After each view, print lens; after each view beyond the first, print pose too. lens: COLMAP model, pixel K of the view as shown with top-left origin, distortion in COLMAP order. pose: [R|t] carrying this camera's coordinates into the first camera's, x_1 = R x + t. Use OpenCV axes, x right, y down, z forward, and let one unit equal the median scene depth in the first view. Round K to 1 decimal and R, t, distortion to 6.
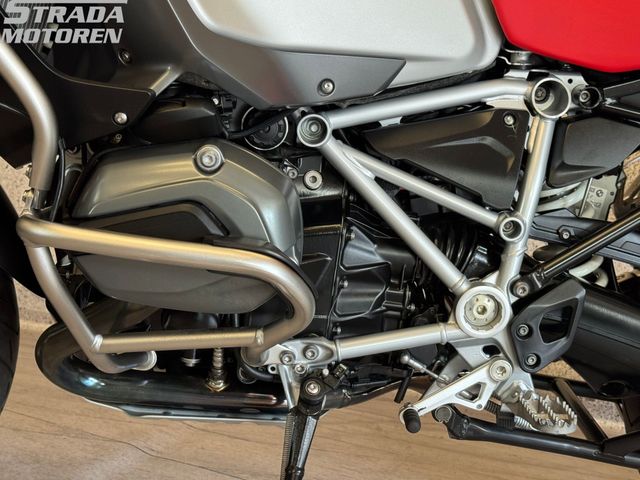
lens RADIAL K [[1027.9, 0, 318.8], [0, 1027.9, 243.0], [0, 0, 1]] dist [0.115910, 0.000000]
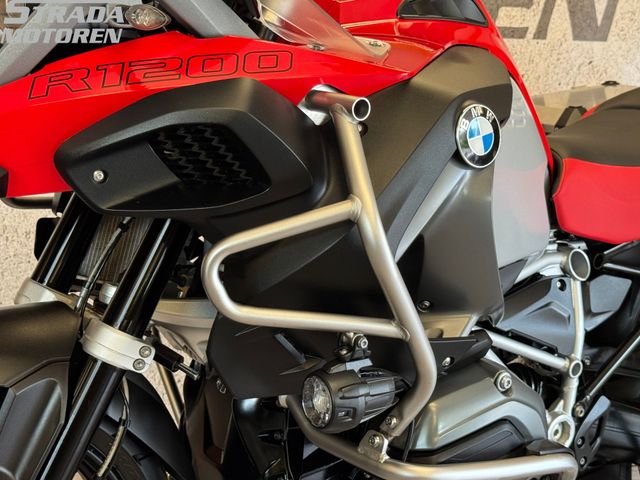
lens RADIAL K [[1027.9, 0, 323.1], [0, 1027.9, 258.5], [0, 0, 1]] dist [0.115910, 0.000000]
pose [[0.816300, -0.126290, 0.563653, -0.792878], [0.091670, 0.991764, 0.089453, -0.296785], [-0.570307, -0.021350, 0.821154, 0.093163]]
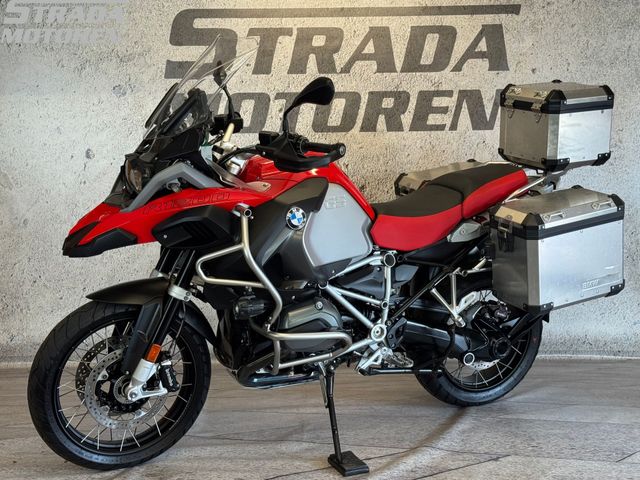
lens RADIAL K [[969.2, 0, 316.9], [0, 969.2, 241.8], [0, 0, 1]] dist [0.131700, 0.000000]
pose [[0.912570, -0.137622, 0.385067, -1.068134], [0.120475, 0.990354, 0.068438, -0.415400], [-0.390771, -0.016064, 0.920348, -1.556161]]
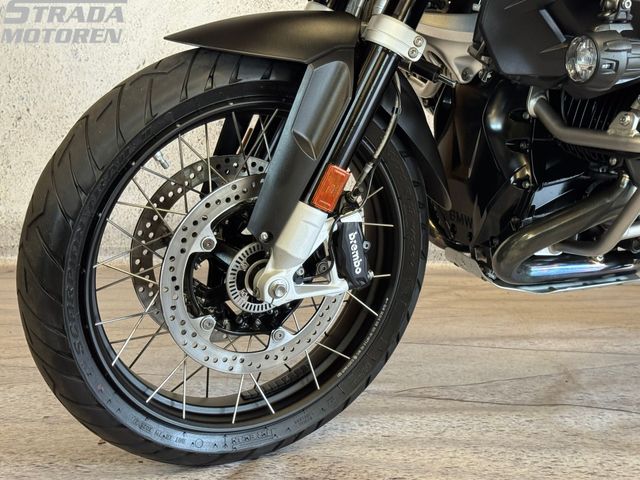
lens RADIAL K [[969.2, 0, 316.7], [0, 969.2, 238.9], [0, 0, 1]] dist [0.131700, 0.000000]
pose [[0.905351, -0.138356, 0.401494, -0.944307], [0.096716, 0.987770, 0.122299, -0.072139], [-0.413504, -0.071893, 0.907659, 0.054588]]
